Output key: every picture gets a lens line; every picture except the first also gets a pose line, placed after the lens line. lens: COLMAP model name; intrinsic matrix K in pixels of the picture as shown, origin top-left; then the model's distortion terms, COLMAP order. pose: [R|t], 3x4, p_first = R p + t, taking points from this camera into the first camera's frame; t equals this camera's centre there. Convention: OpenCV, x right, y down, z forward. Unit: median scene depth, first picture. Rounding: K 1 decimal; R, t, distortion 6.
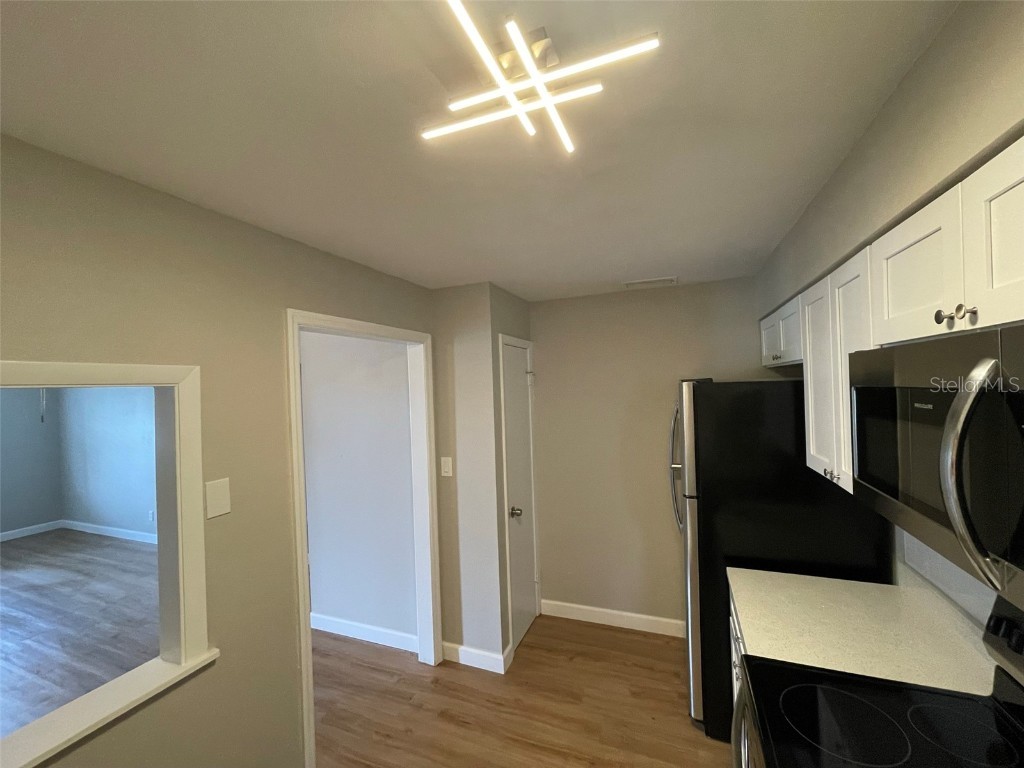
lens RADIAL K [[414.1, 0, 513.0], [0, 414.1, 385.9], [0, 0, 1]] dist [-0.001354, -0.000194]
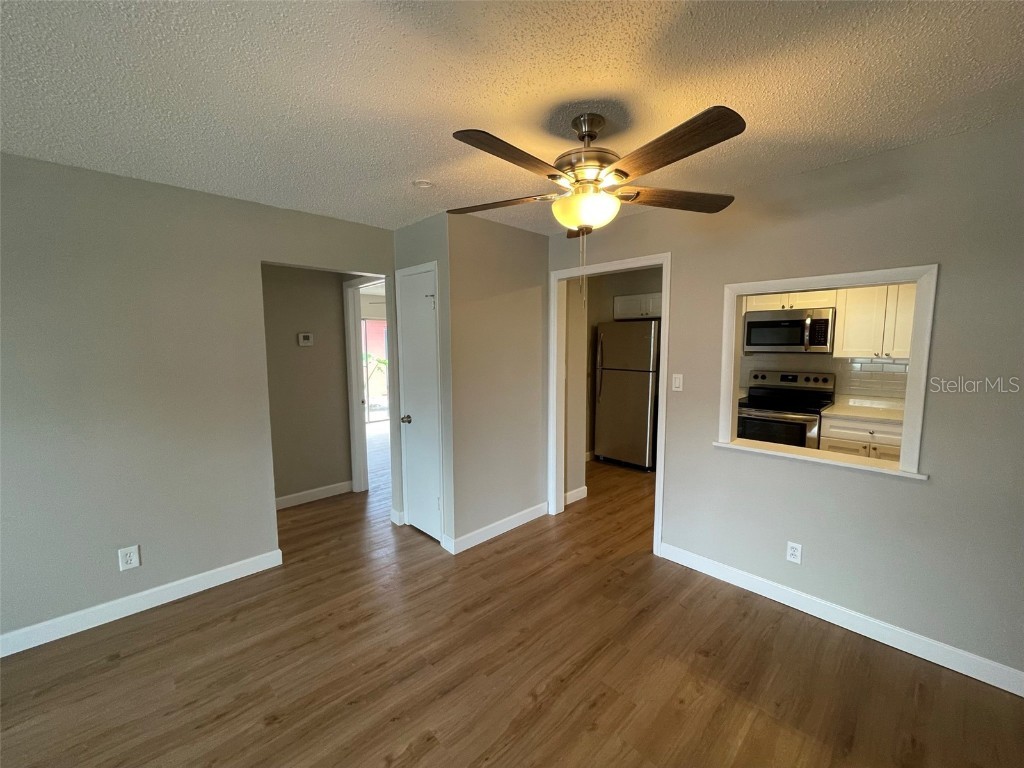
lens RADIAL K [[414.1, 0, 513.0], [0, 414.1, 385.9], [0, 0, 1]] dist [-0.001354, -0.000194]
pose [[0.413215, -0.061101, 0.908581, -1.523375], [-0.010630, 0.997355, 0.071905, 0.145231], [-0.910572, -0.039371, 0.411472, 0.588262]]
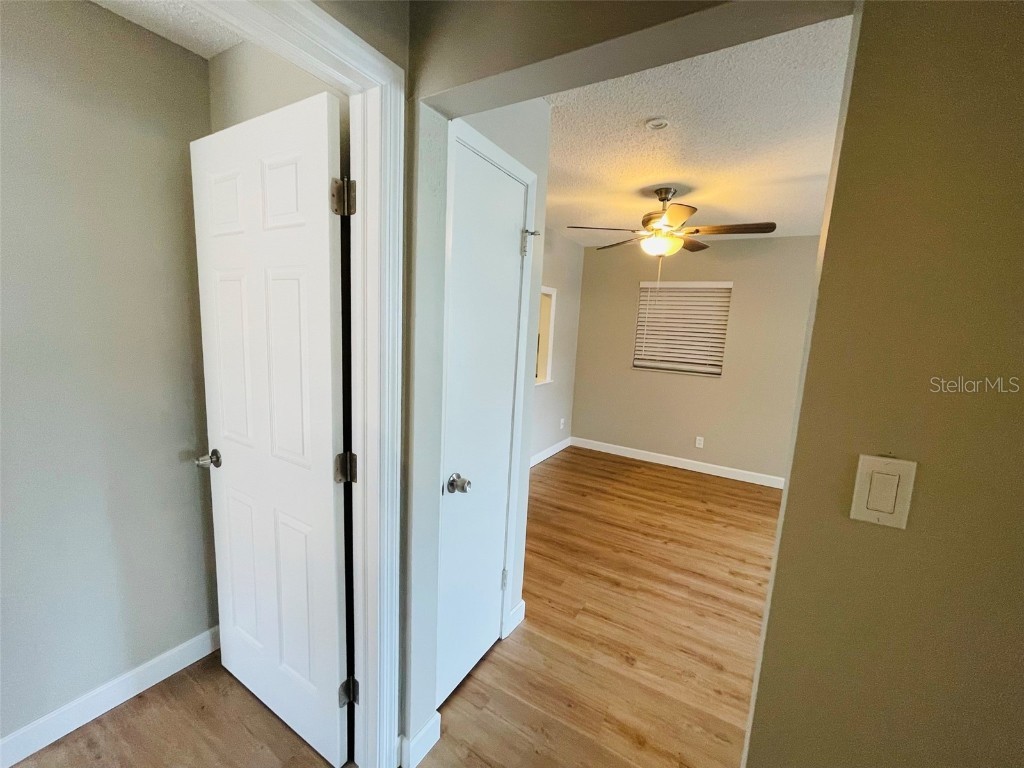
lens RADIAL K [[414.1, 0, 513.0], [0, 414.1, 385.9], [0, 0, 1]] dist [-0.001354, -0.000194]
pose [[-0.987714, -0.040114, 0.151038, -0.672317], [-0.018100, 0.989354, 0.144397, 0.126093], [-0.155223, 0.139889, -0.977925, 1.910574]]
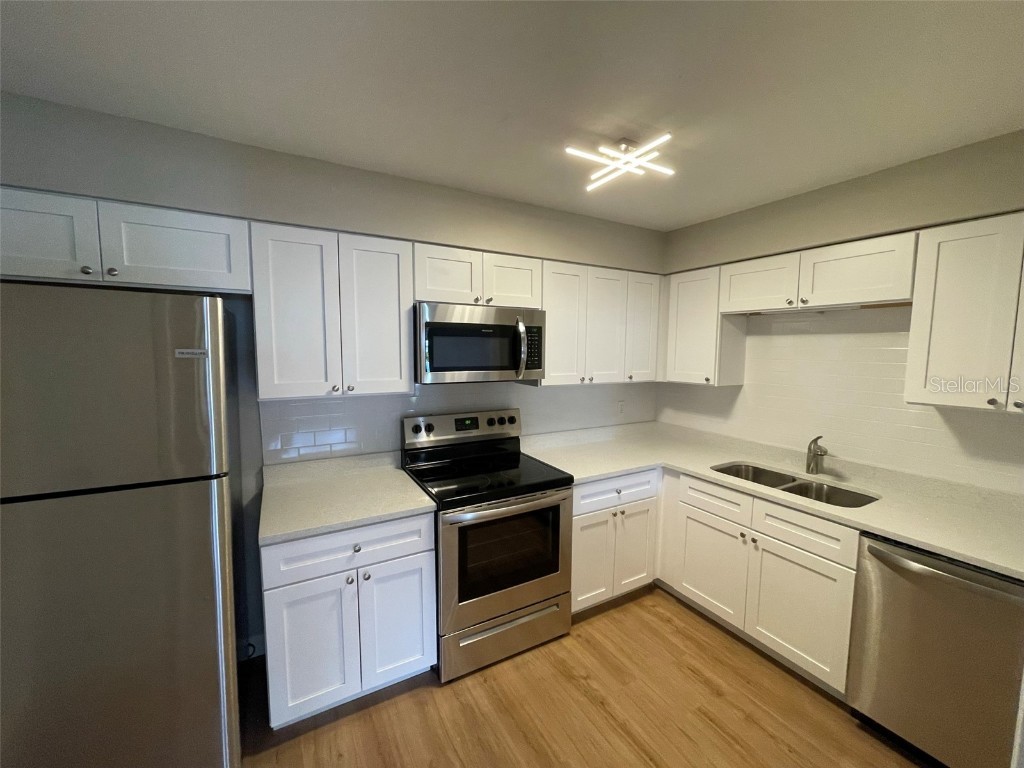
lens RADIAL K [[411.0, 0, 514.7], [0, 411.0, 384.8], [0, 0, 1]] dist [-0.001914, -0.000017]
pose [[-0.783737, -0.027299, 0.620493, -0.243170], [0.018874, 0.997525, 0.067727, 0.068516], [-0.620806, 0.064791, -0.781282, 0.939607]]
